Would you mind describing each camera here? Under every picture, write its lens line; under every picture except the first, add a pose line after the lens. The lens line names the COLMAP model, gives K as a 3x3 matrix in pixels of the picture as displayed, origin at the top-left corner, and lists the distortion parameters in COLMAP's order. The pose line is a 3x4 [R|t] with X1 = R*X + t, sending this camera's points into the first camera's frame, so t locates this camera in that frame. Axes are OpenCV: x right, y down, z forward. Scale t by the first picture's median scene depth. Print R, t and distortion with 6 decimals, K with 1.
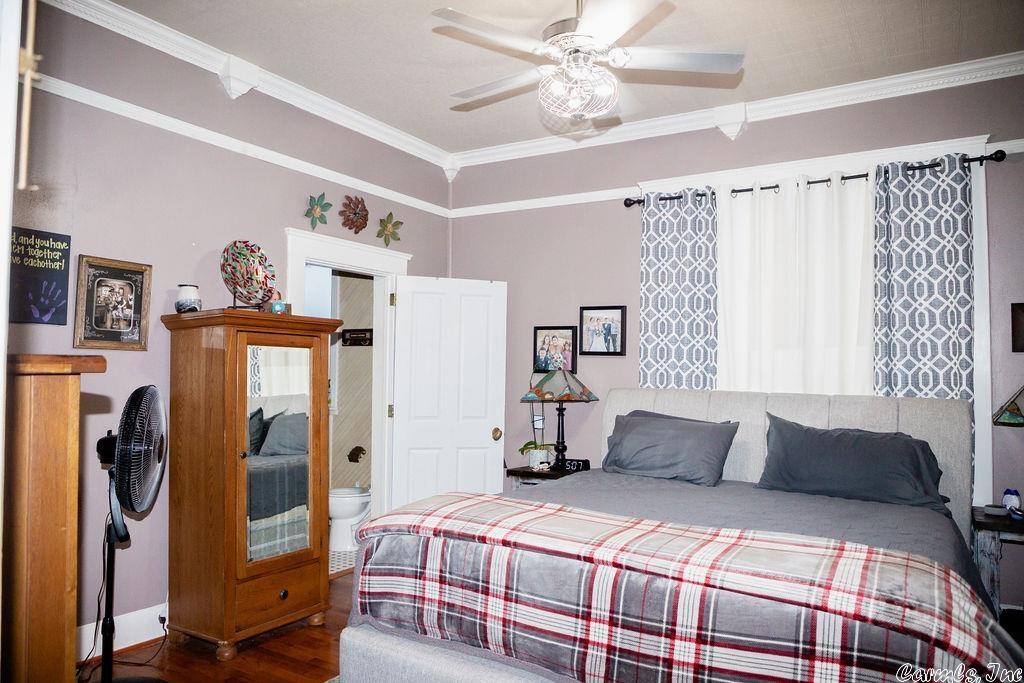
lens RADIAL K [[701.4, 0, 533.4], [0, 701.4, 349.0], [0, 0, 1]] dist [-0.064655, 0.016767]
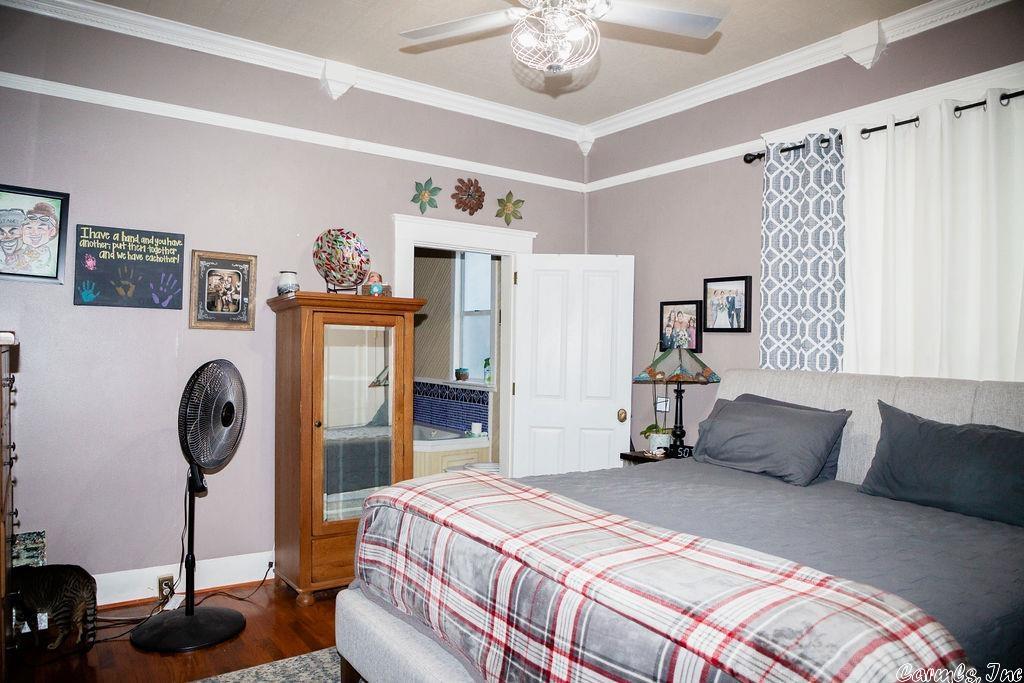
lens RADIAL K [[701.4, 0, 510.0], [0, 701.4, 347.2], [0, 0, 1]] dist [-0.064655, 0.016767]
pose [[0.916398, 0.001341, -0.400266, 0.268505], [0.008736, 0.999689, 0.023350, 0.006796], [0.400173, -0.024895, 0.916101, 0.095517]]
